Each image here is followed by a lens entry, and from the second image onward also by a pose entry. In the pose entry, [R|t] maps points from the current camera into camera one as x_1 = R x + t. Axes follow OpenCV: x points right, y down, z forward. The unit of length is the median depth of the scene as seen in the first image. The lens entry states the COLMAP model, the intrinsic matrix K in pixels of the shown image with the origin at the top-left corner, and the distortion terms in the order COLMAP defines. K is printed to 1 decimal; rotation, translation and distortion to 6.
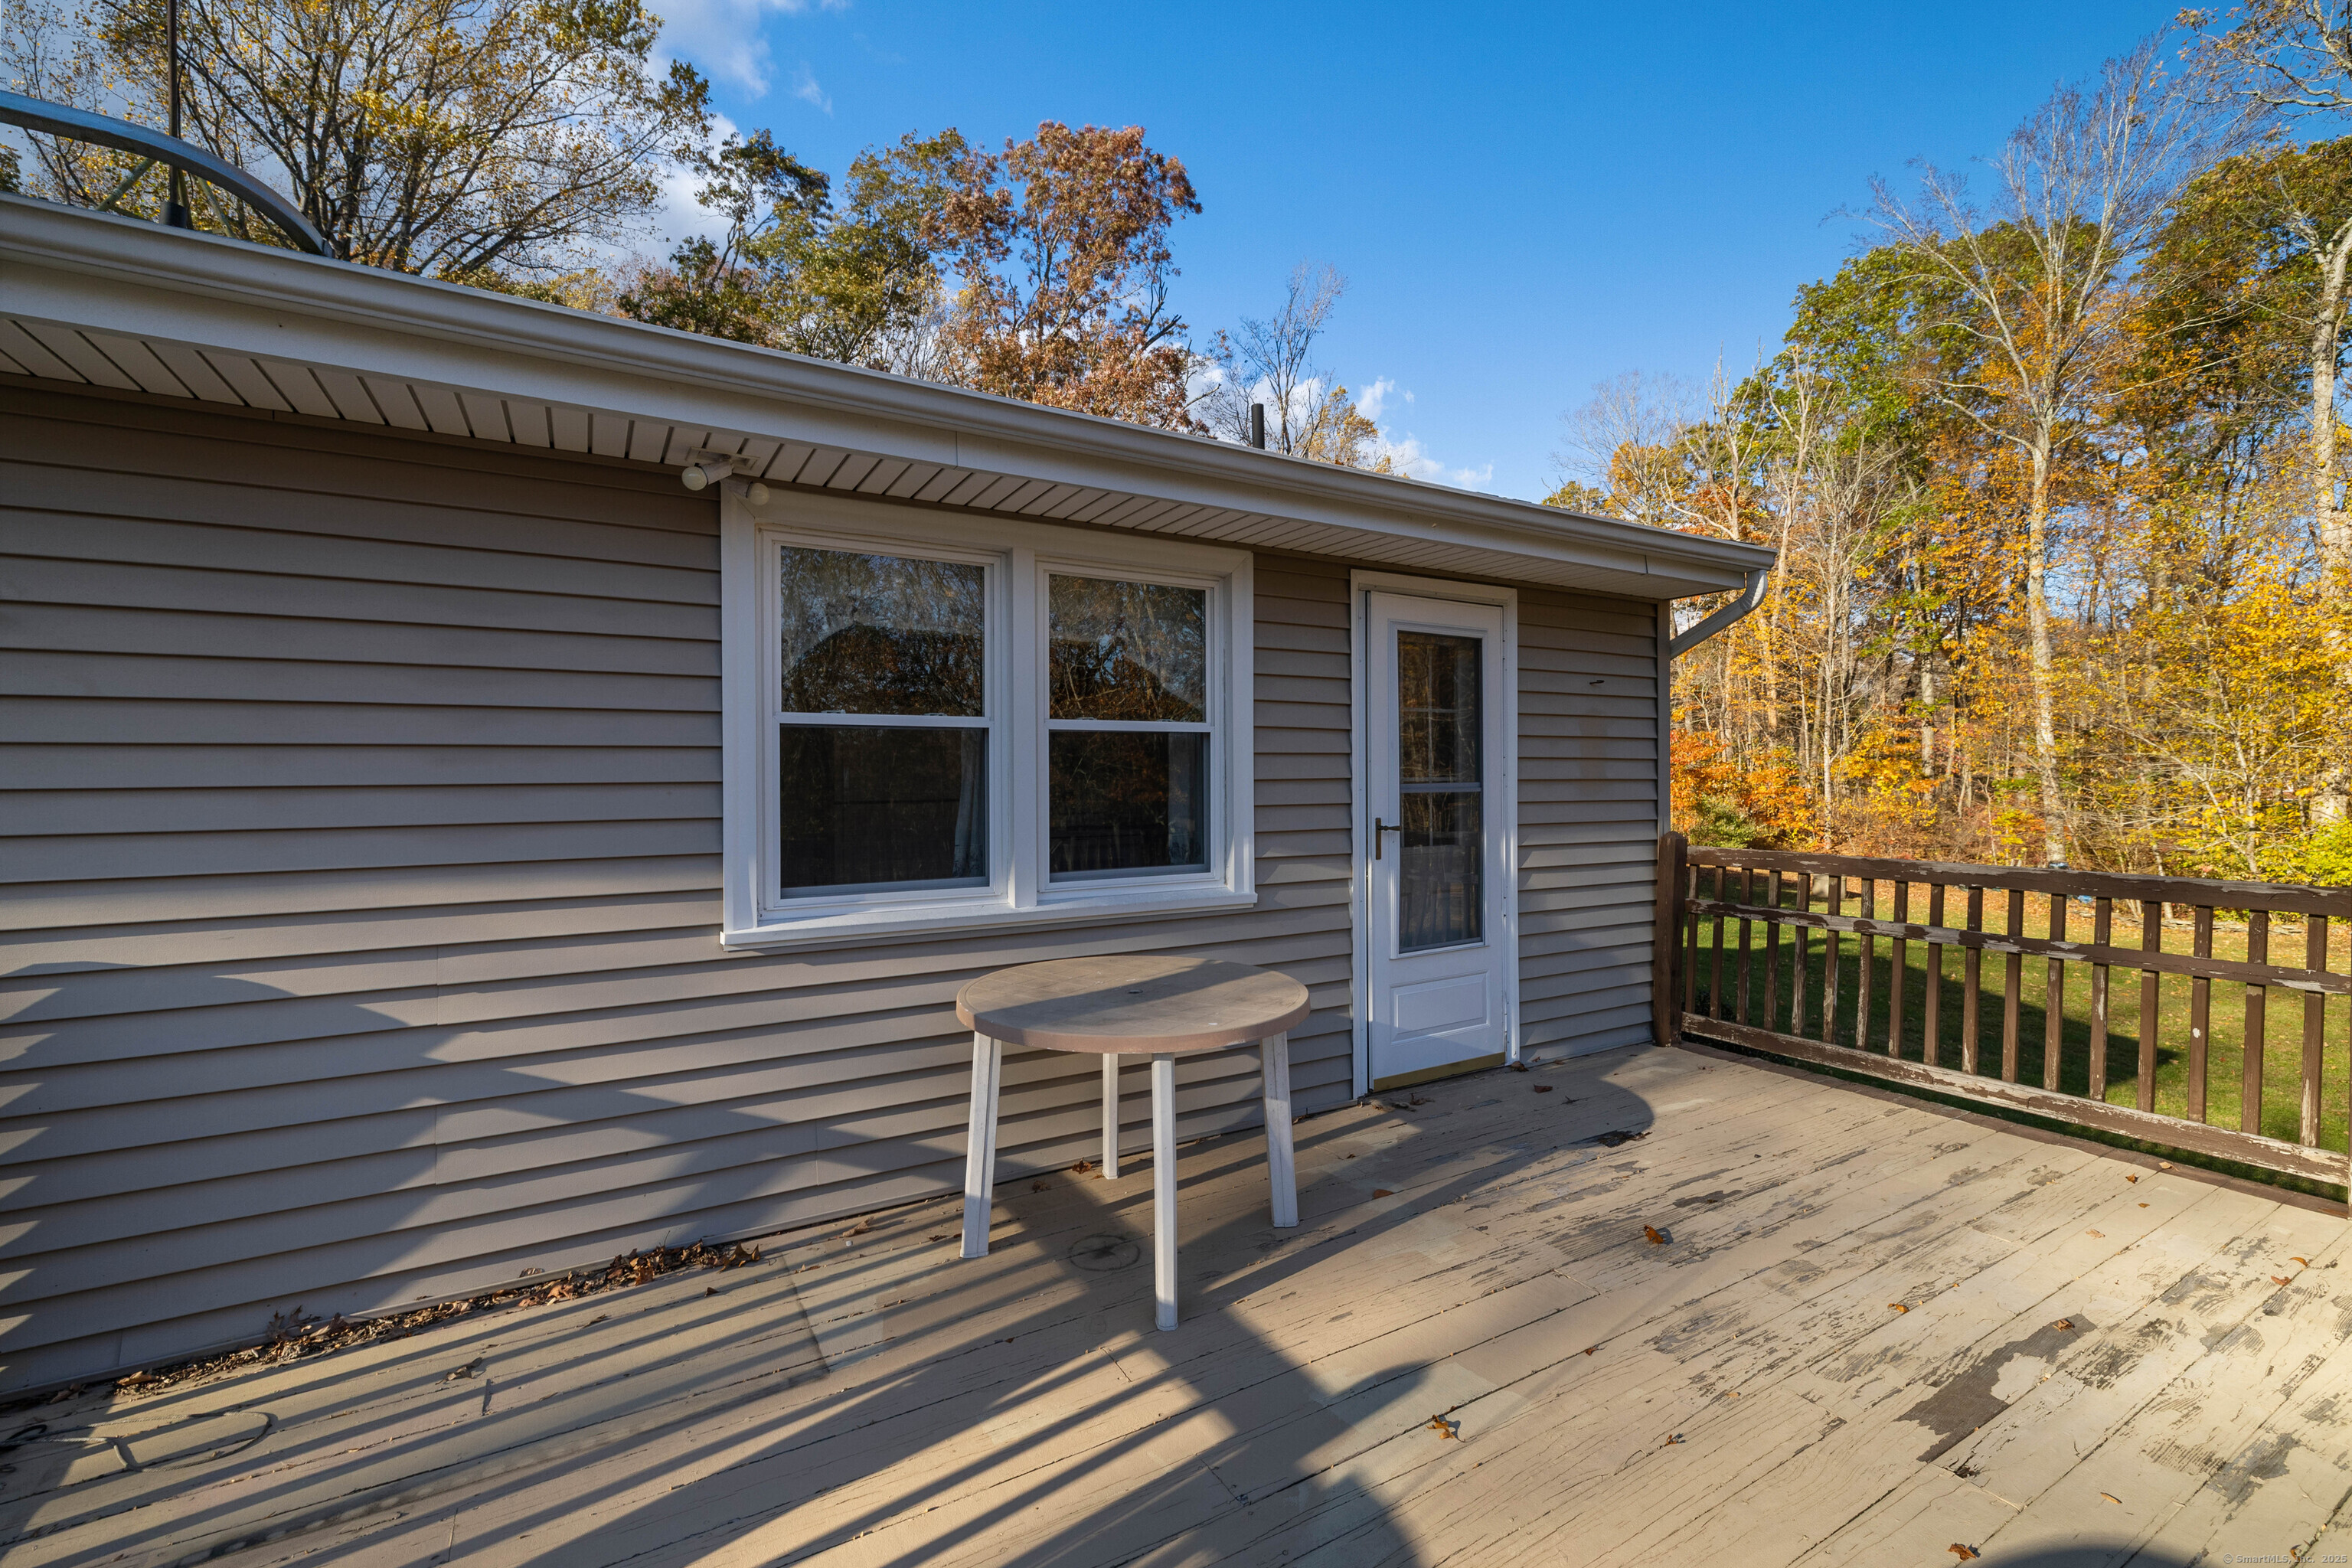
lens RADIAL K [[1000.3, 0, 1174.7], [0, 1000.3, 778.1], [0, 0, 1]] dist [0.001356, -0.000301]
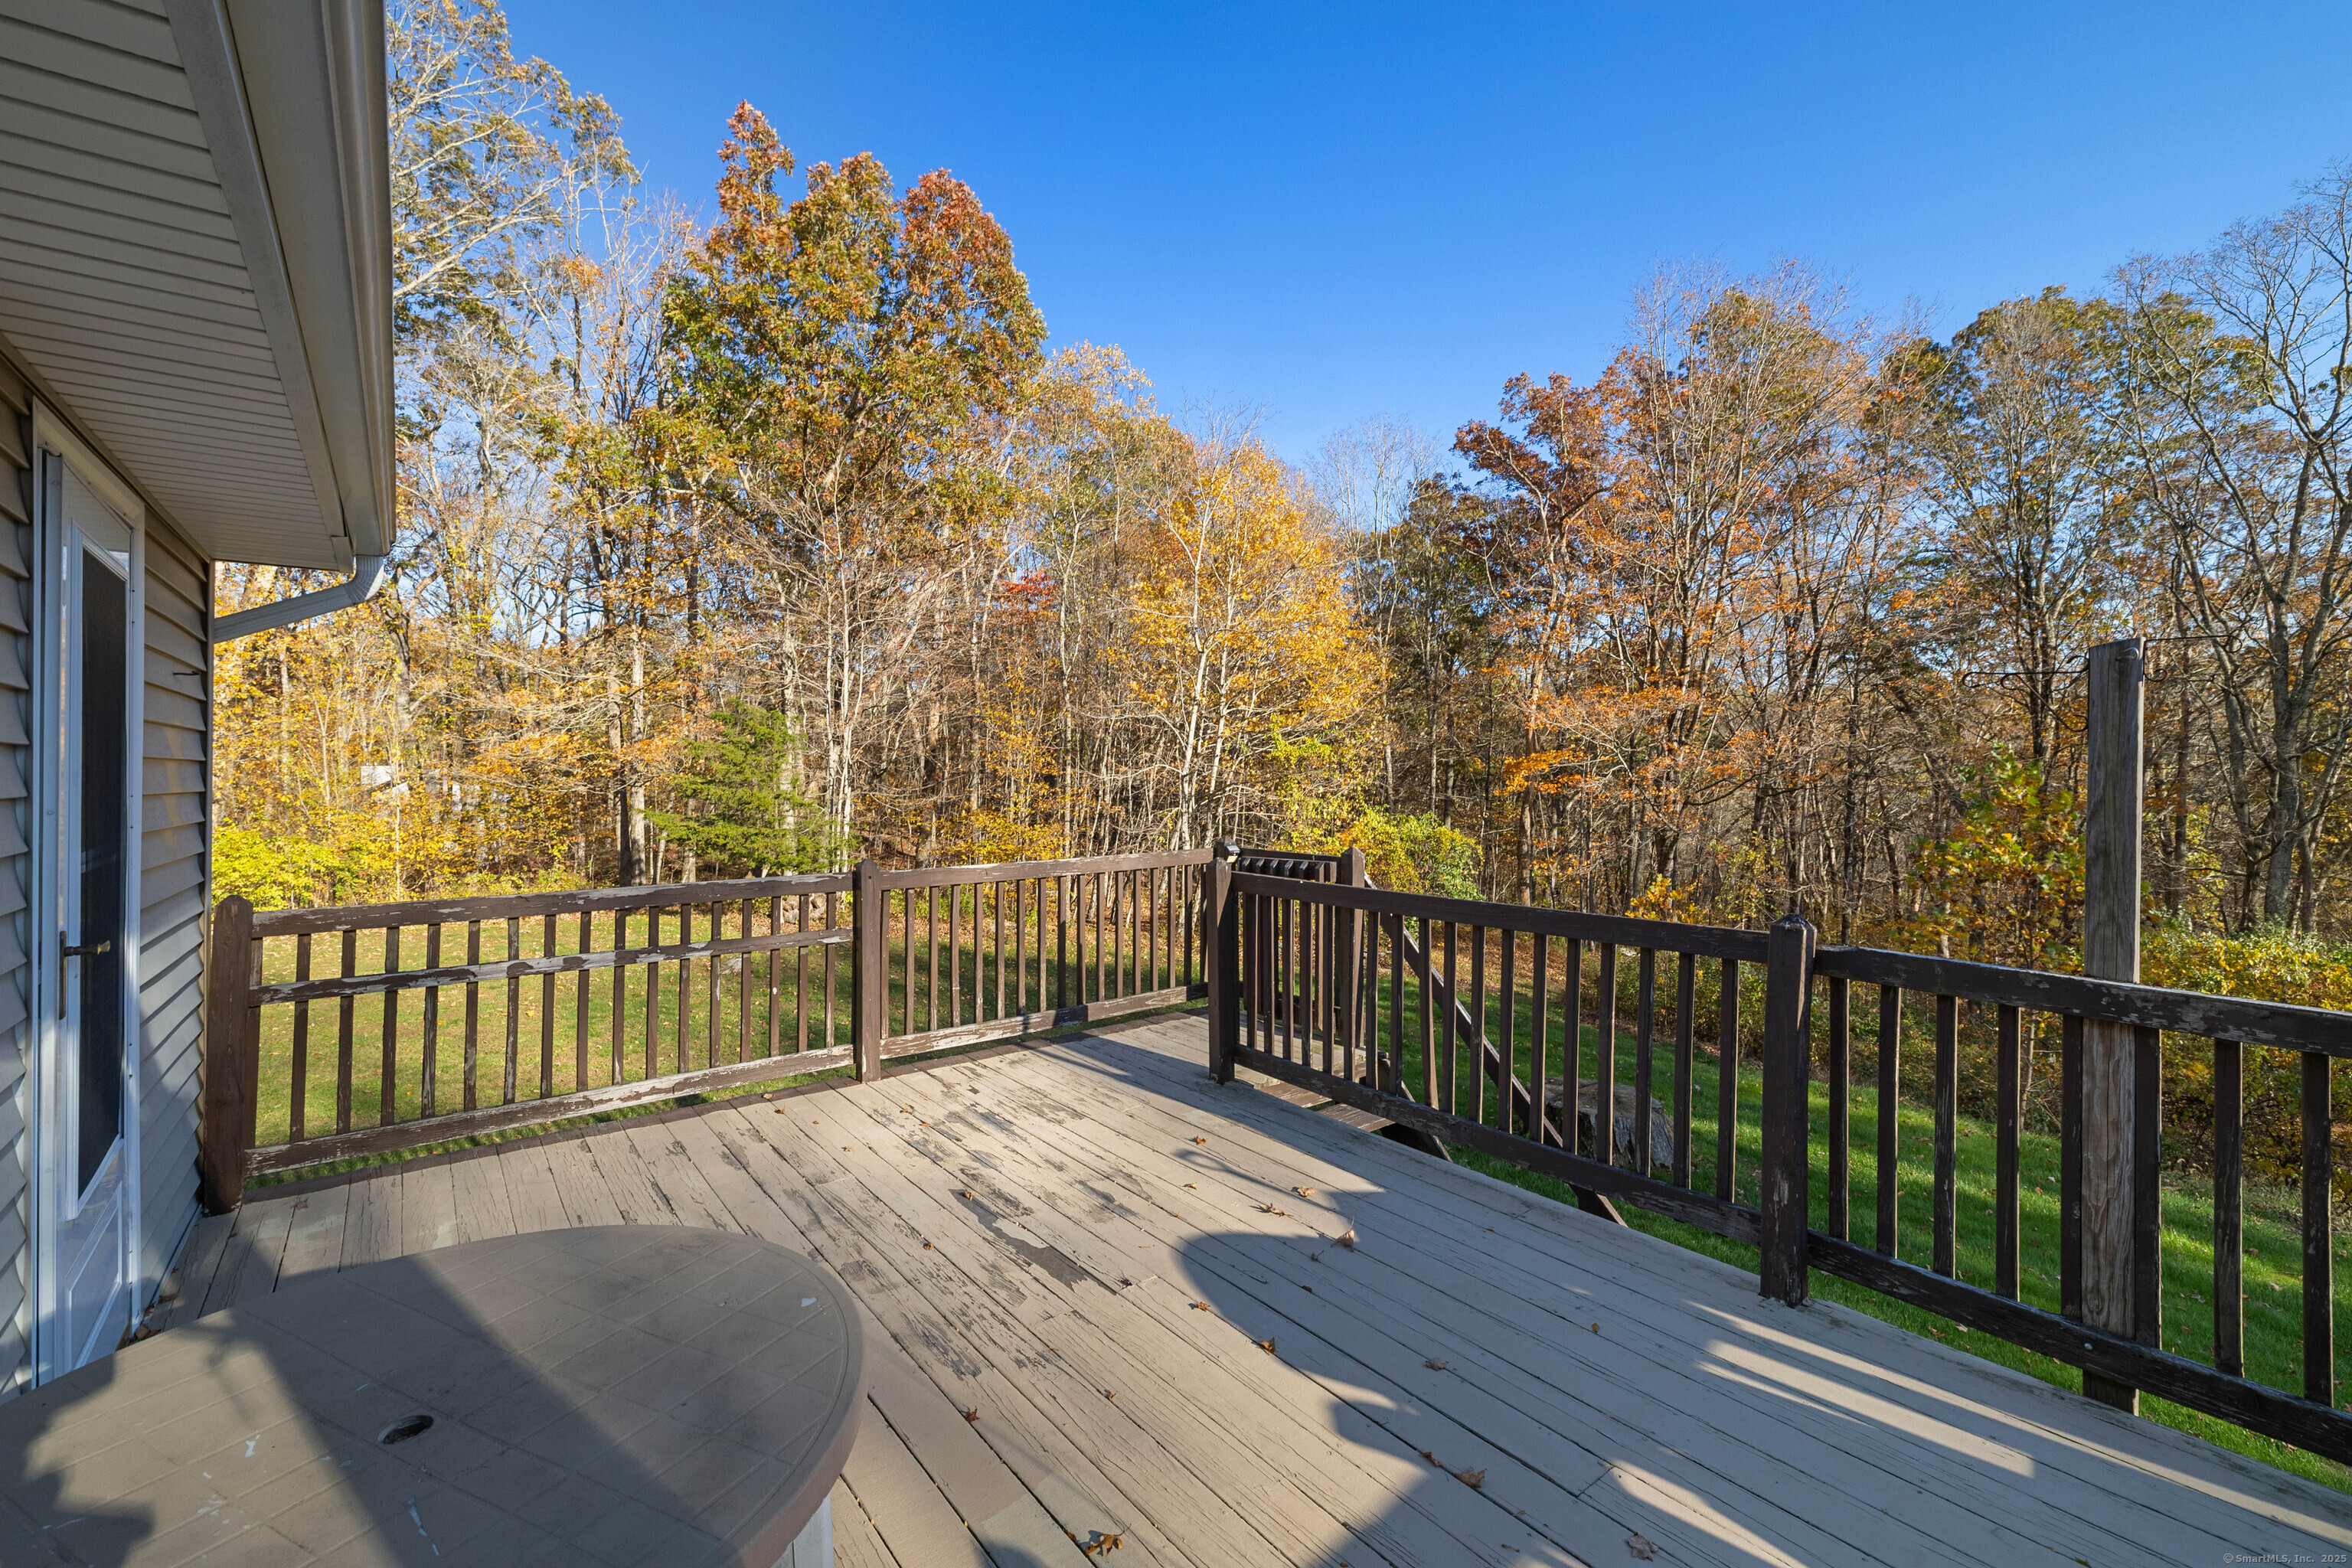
lens RADIAL K [[1000.3, 0, 1176.2], [0, 1000.3, 781.5], [0, 0, 1]] dist [0.001356, -0.000301]
pose [[-0.119866, -0.007005, 0.992765, -0.470660], [0.013160, 0.999876, 0.008644, -0.040079], [-0.992703, 0.014101, -0.119759, 0.757493]]
